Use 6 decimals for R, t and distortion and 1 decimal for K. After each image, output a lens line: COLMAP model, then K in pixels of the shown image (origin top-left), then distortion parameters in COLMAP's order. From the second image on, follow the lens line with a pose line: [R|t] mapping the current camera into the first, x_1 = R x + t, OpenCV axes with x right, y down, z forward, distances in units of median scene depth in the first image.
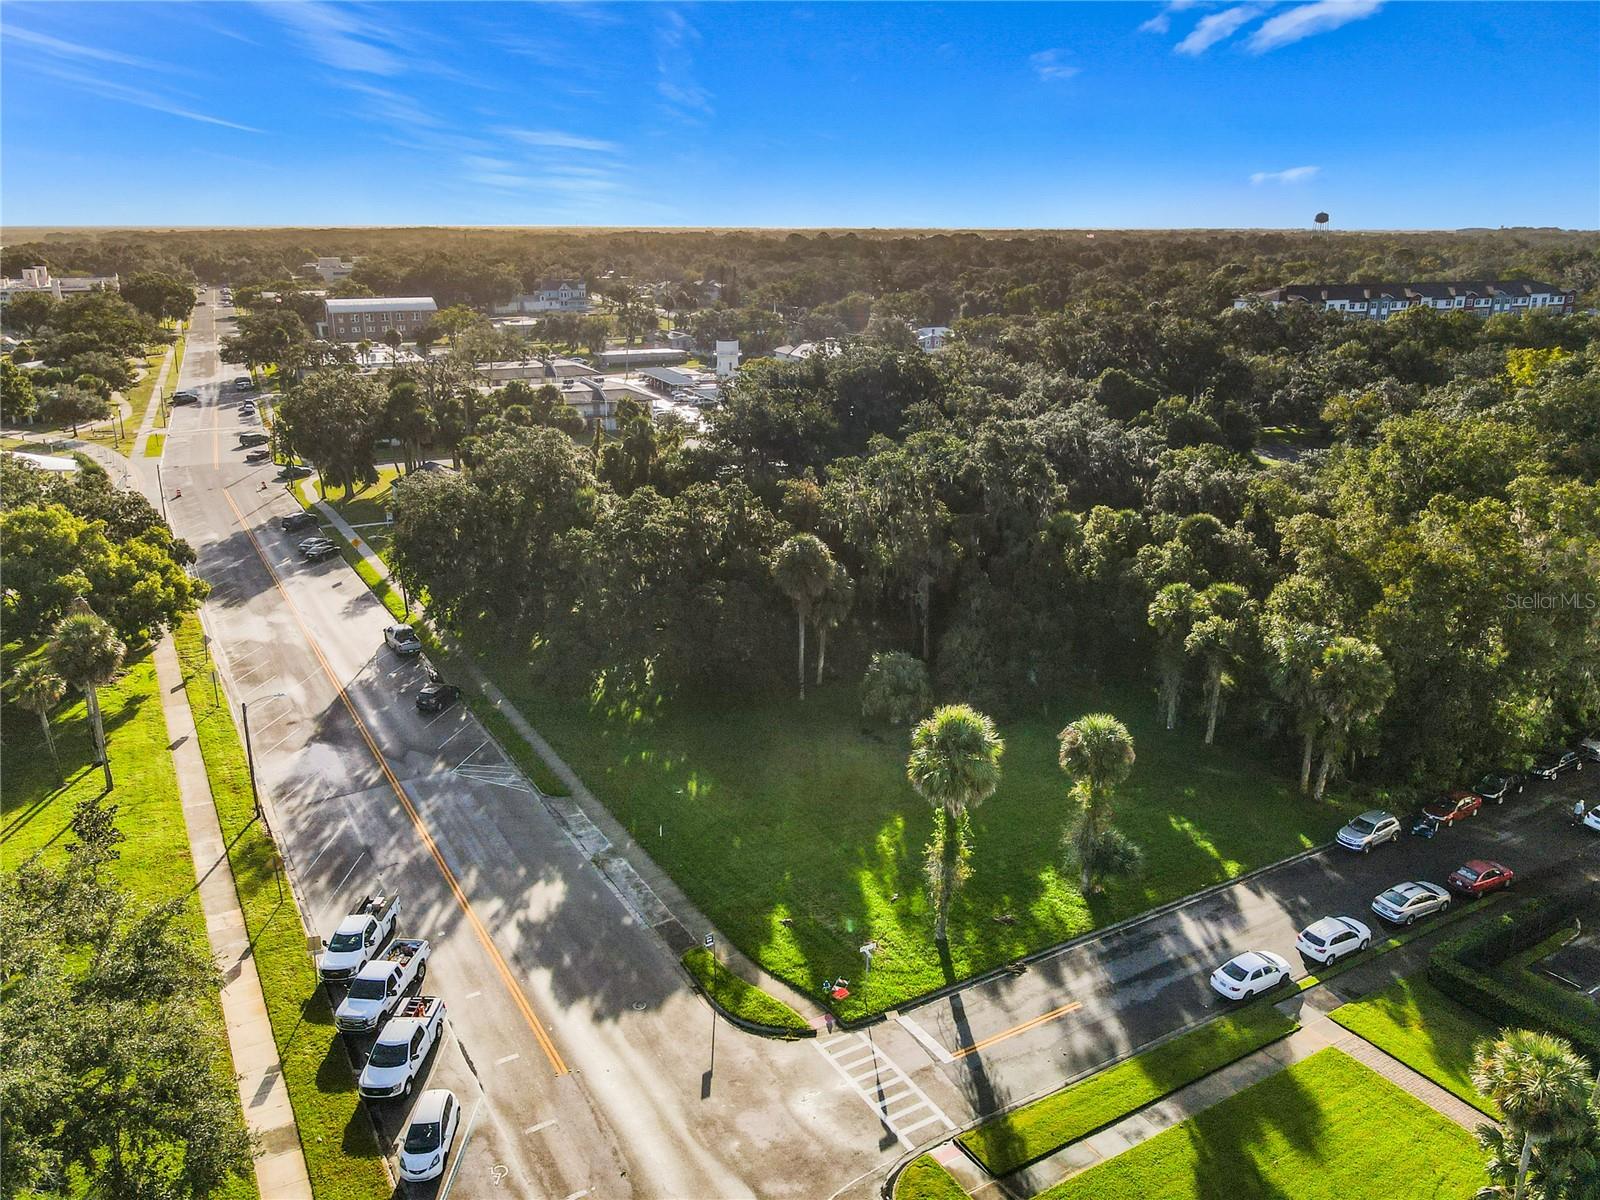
lens RADIAL K [[1231.6, 0, 804.1], [0, 1231.6, 601.7], [0, 0, 1]] dist [-0.005903, 0.019409]
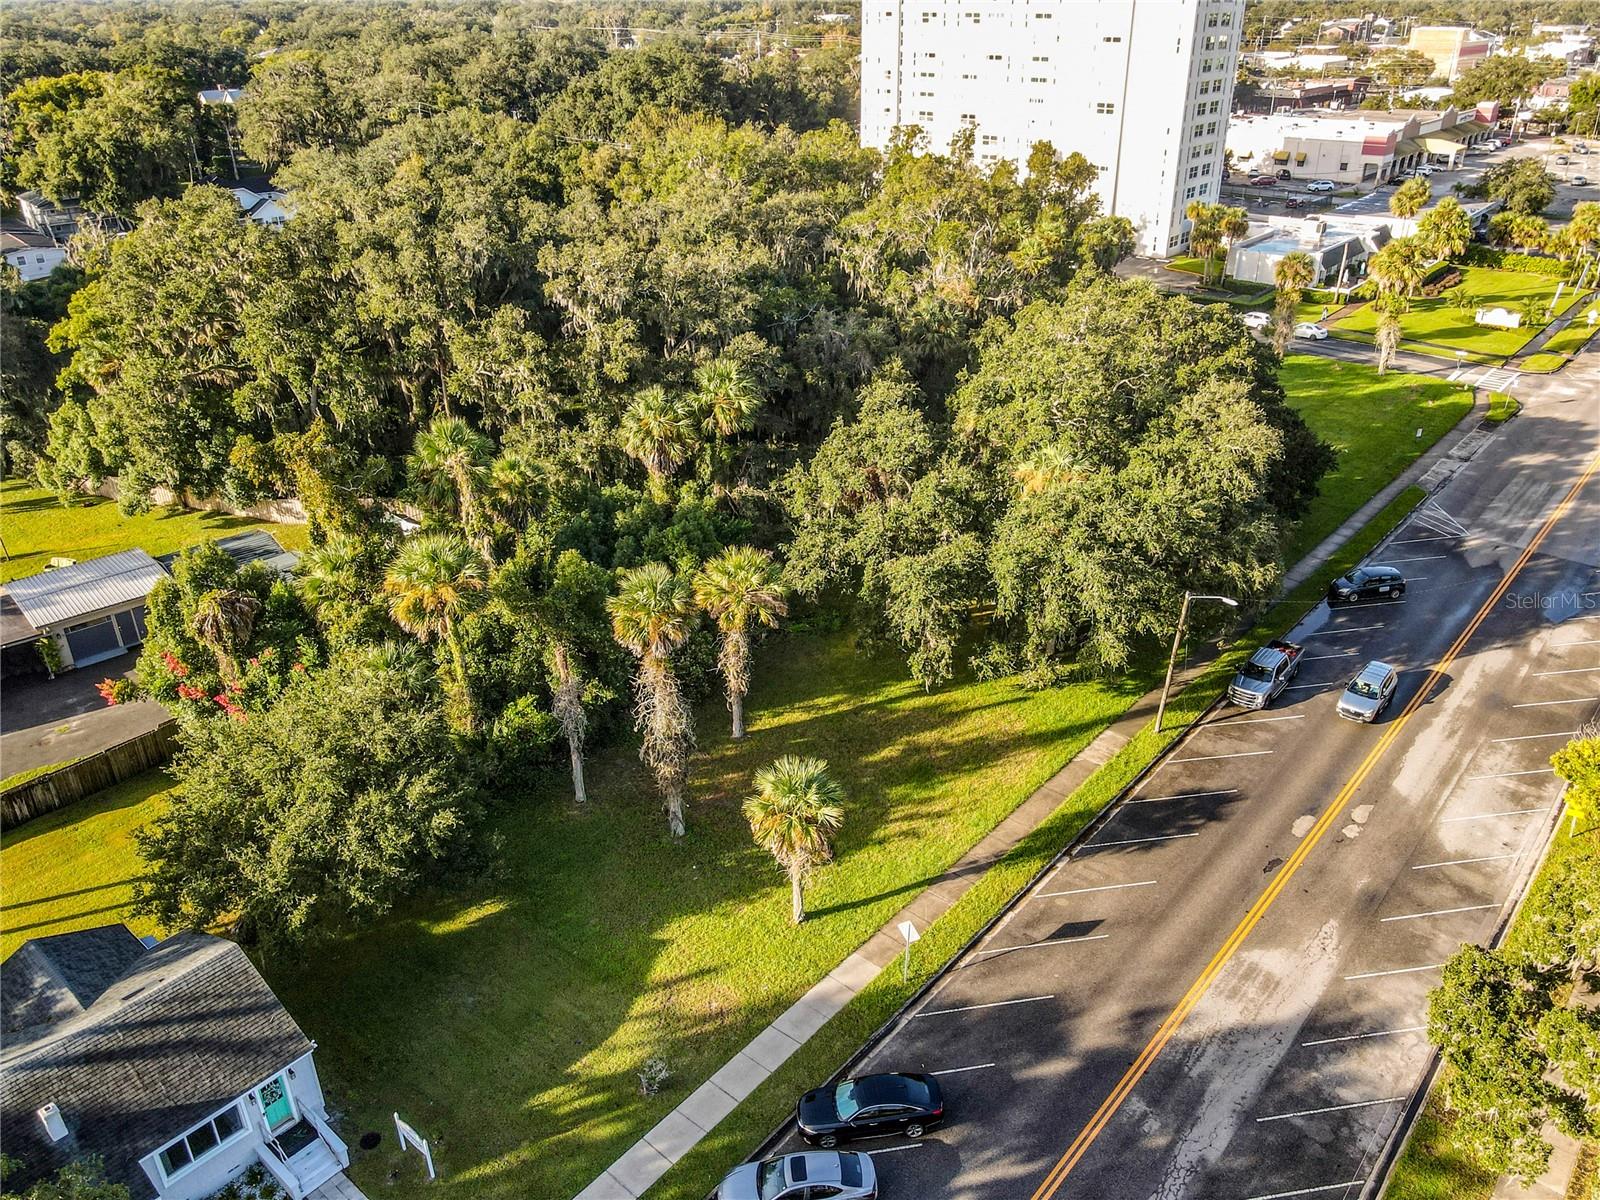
lens RADIAL K [[1231.6, 0, 804.1], [0, 1231.6, 601.7], [0, 0, 1]] dist [-0.005903, 0.019409]
pose [[-0.348387, -0.412473, 0.841720, -1.059689], [0.285453, 0.808639, 0.514411, -0.533285], [-0.892829, 0.419486, -0.163978, 1.842831]]
